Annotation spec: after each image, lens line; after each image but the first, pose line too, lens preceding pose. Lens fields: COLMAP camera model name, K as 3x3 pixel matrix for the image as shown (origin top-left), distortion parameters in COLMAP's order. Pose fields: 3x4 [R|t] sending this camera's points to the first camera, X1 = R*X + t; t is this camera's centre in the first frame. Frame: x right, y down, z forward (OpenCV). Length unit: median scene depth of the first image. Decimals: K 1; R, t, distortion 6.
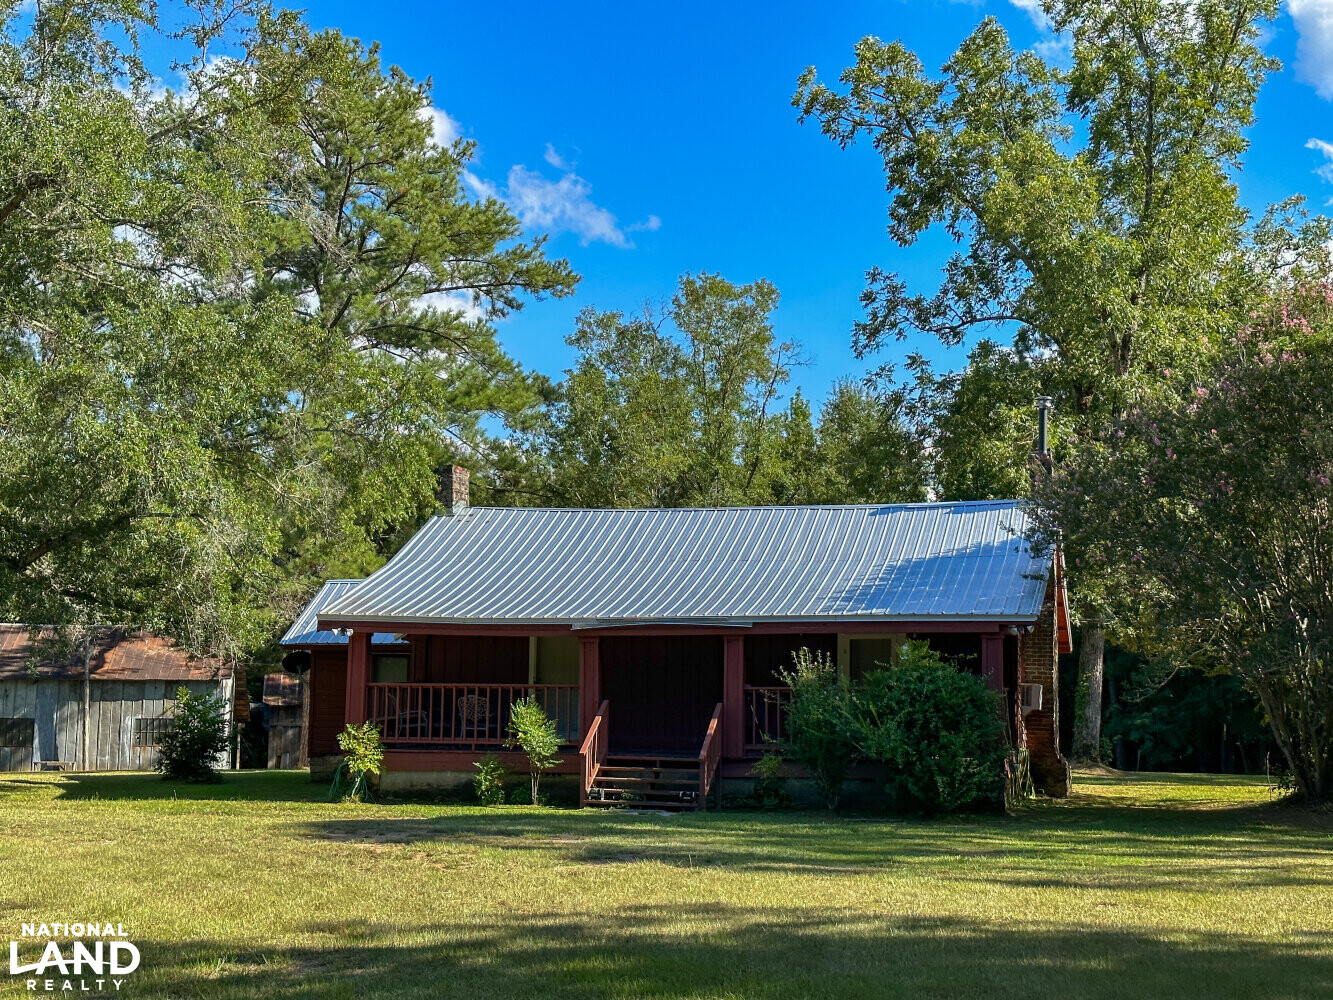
lens RADIAL K [[1859.2, 0, 669.4], [0, 1859.2, 500.1], [0, 0, 1]] dist [0.328283, 0.000000]
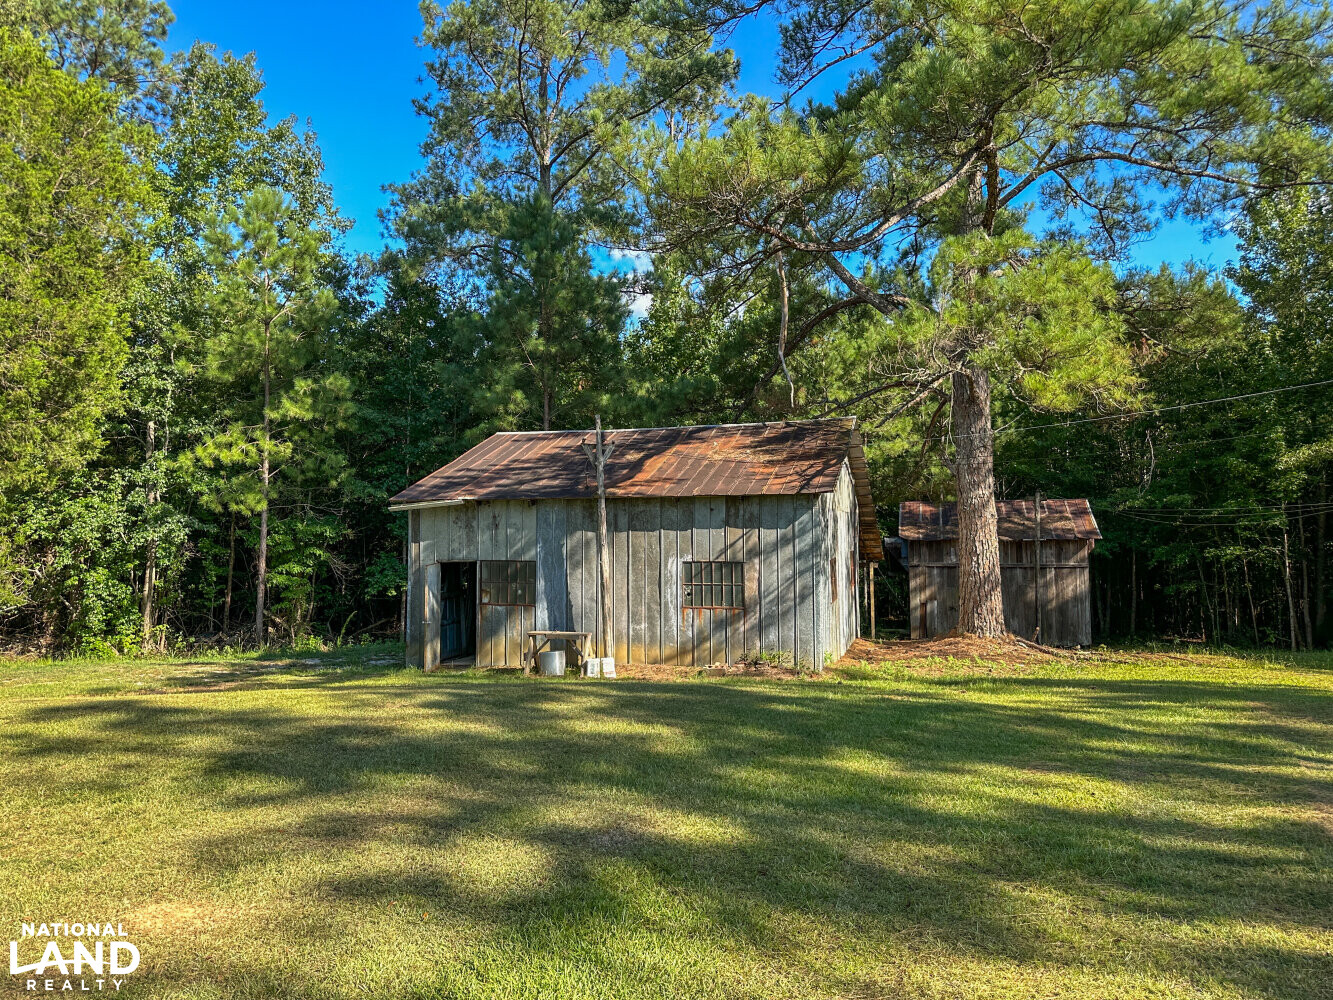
lens RADIAL K [[929.1, 0, 668.3], [0, 929.1, 496.6], [0, 0, 1]] dist [0.008792, 0.001172]
pose [[0.893813, -0.051399, -0.445484, -0.153452], [0.076256, 0.996362, 0.038041, 0.082839], [0.441908, -0.067972, 0.894482, 0.739668]]
